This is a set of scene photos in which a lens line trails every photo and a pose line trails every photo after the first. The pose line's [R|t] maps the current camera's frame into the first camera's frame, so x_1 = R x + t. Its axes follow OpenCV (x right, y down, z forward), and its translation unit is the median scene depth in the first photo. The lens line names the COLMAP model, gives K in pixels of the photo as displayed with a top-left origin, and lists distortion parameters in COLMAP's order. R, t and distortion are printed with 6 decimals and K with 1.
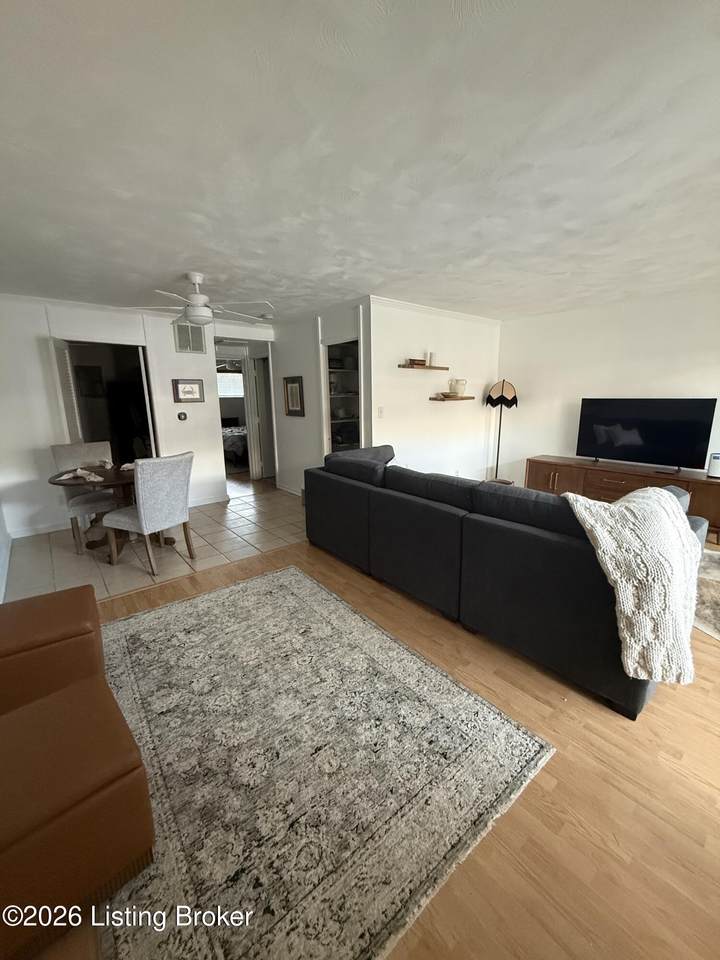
lens RADIAL K [[384.4, 0, 361.3], [0, 384.4, 476.7], [0, 0, 1]] dist [-0.000596, -0.000093]
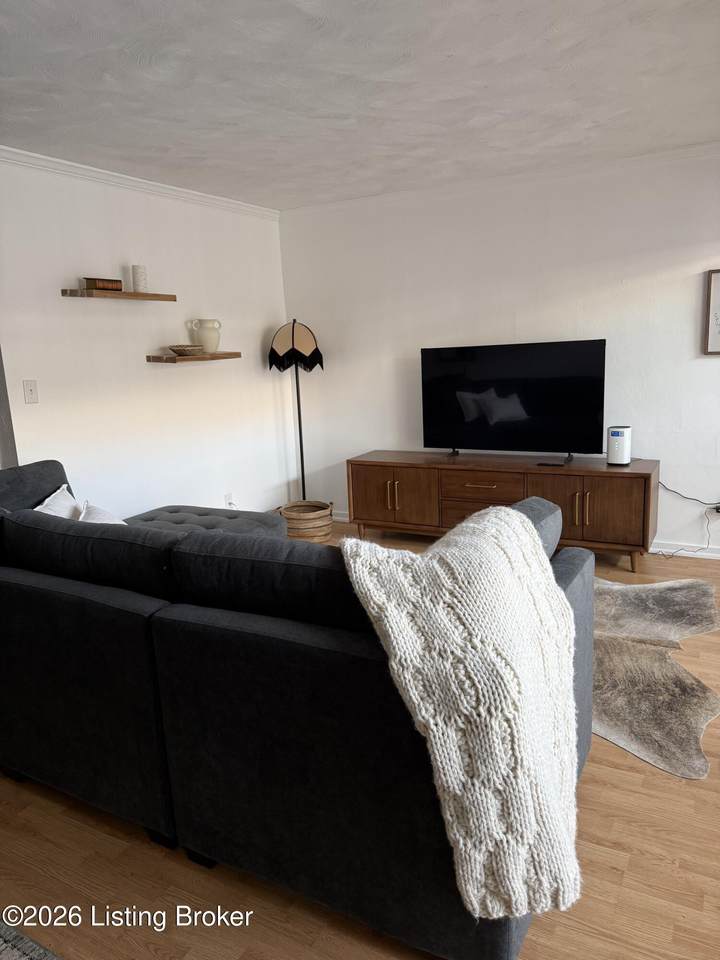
lens RADIAL K [[684.1, 0, 360.0], [0, 684.1, 480.0], [0, 0, 1]] dist [0.062486, -0.115083]
pose [[0.931558, -0.100580, 0.349404, 0.270628], [0.110268, 0.993871, -0.007893, -0.022928], [-0.346469, 0.045881, 0.936939, 0.189819]]
